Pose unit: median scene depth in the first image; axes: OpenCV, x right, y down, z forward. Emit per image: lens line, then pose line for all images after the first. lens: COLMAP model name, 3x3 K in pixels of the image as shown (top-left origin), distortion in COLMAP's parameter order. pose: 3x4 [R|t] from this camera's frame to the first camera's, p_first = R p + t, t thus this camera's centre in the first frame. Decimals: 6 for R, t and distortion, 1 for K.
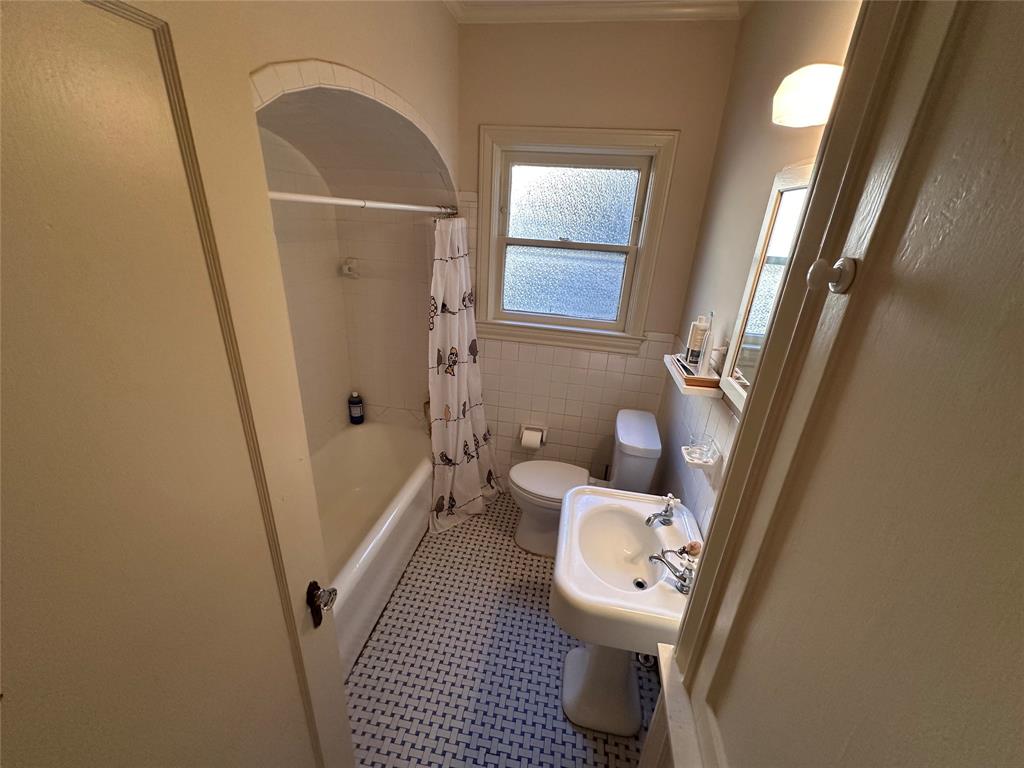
lens RADIAL K [[407.8, 0, 509.6], [0, 407.8, 385.7], [0, 0, 1]] dist [-0.002401, 0.000637]
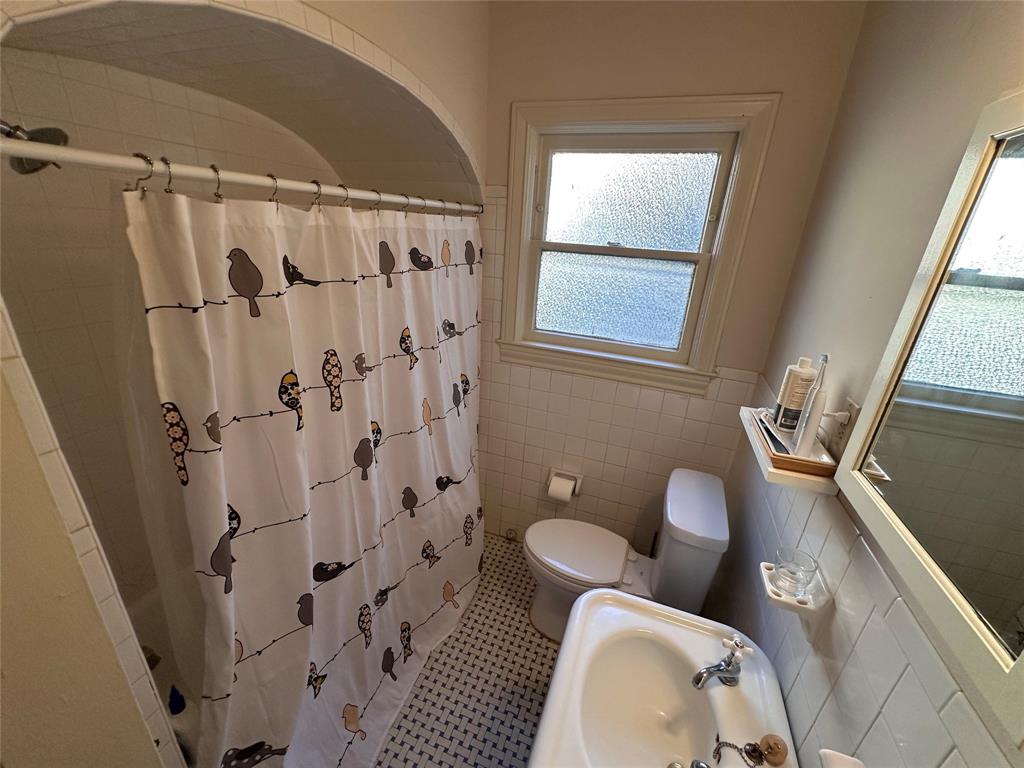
lens RADIAL K [[407.8, 0, 511.2], [0, 407.8, 385.7], [0, 0, 1]] dist [-0.002401, 0.000637]
pose [[0.985701, 0.061541, -0.156863, 0.080780], [-0.065522, 0.997644, -0.020333, -0.057496], [0.155242, 0.030320, 0.987411, 0.202198]]
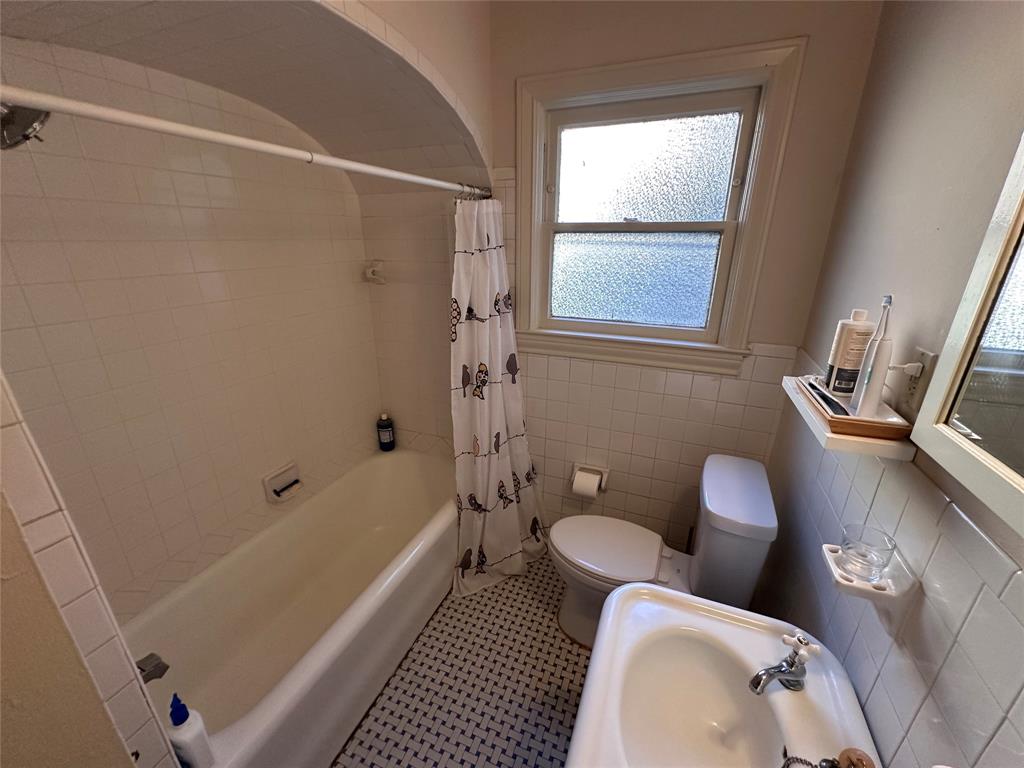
lens RADIAL K [[407.8, 0, 511.3], [0, 407.8, 385.3], [0, 0, 1]] dist [-0.002401, 0.000637]
pose [[0.978292, 0.016686, -0.206557, 0.081608], [-0.025993, 0.998761, -0.042427, -0.019827], [0.205593, 0.046875, 0.977514, 0.245537]]
